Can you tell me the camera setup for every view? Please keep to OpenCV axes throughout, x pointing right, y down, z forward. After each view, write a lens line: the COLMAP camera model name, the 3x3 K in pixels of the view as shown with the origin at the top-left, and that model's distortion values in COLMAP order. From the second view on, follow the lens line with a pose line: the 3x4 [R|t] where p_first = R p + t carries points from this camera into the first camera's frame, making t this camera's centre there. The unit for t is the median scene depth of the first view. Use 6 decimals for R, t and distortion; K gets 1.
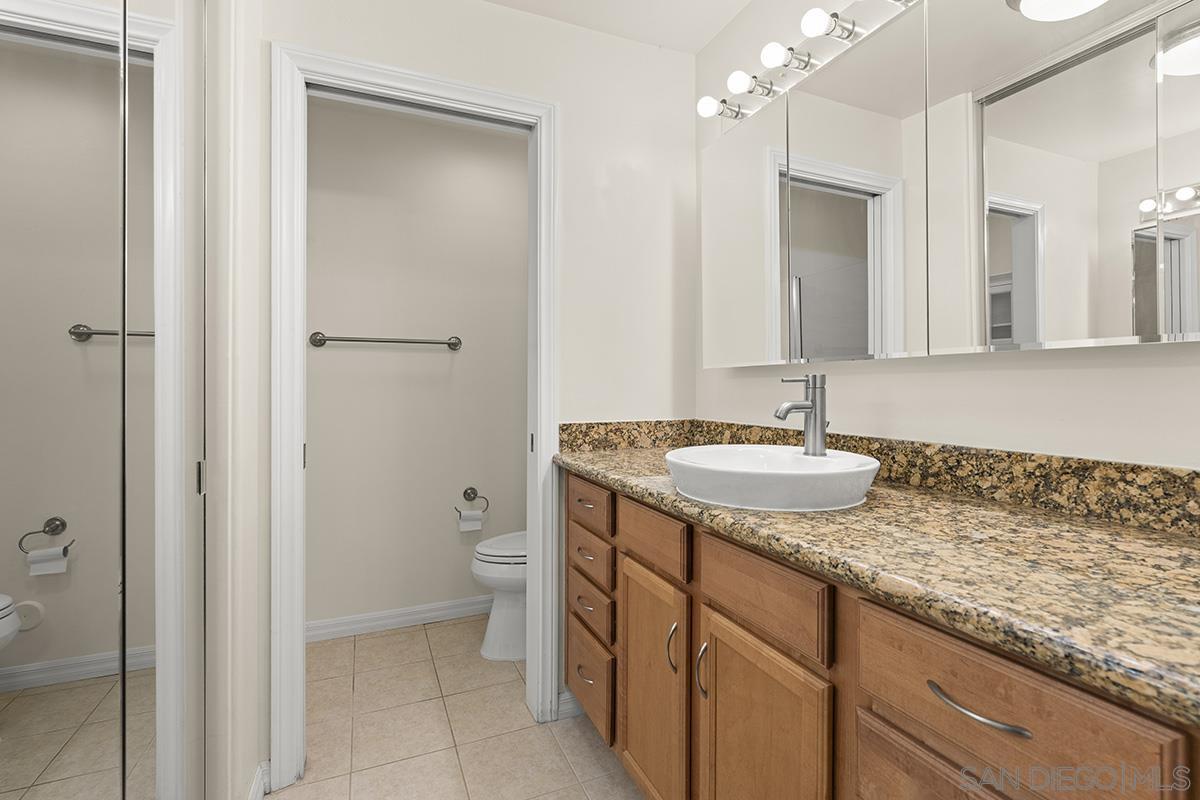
lens RADIAL K [[545.6, 0, 597.3], [0, 545.6, 386.4], [0, 0, 1]] dist [-0.001212, 0.000060]
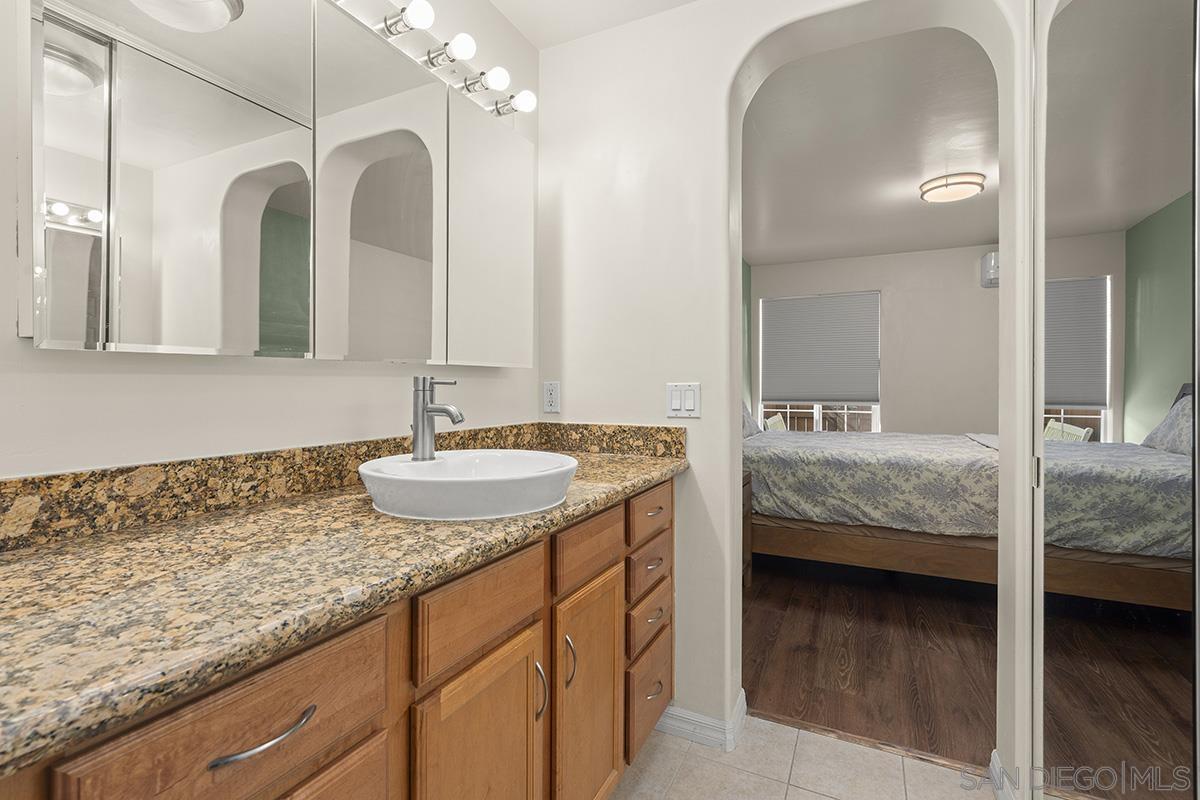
lens RADIAL K [[545.6, 0, 597.3], [0, 545.6, 386.4], [0, 0, 1]] dist [-0.001212, 0.000060]
pose [[-0.643407, 0.002181, 0.765521, -0.507498], [0.003902, 0.999992, 0.000431, -0.003627], [-0.765514, 0.003265, -0.643411, 1.284929]]
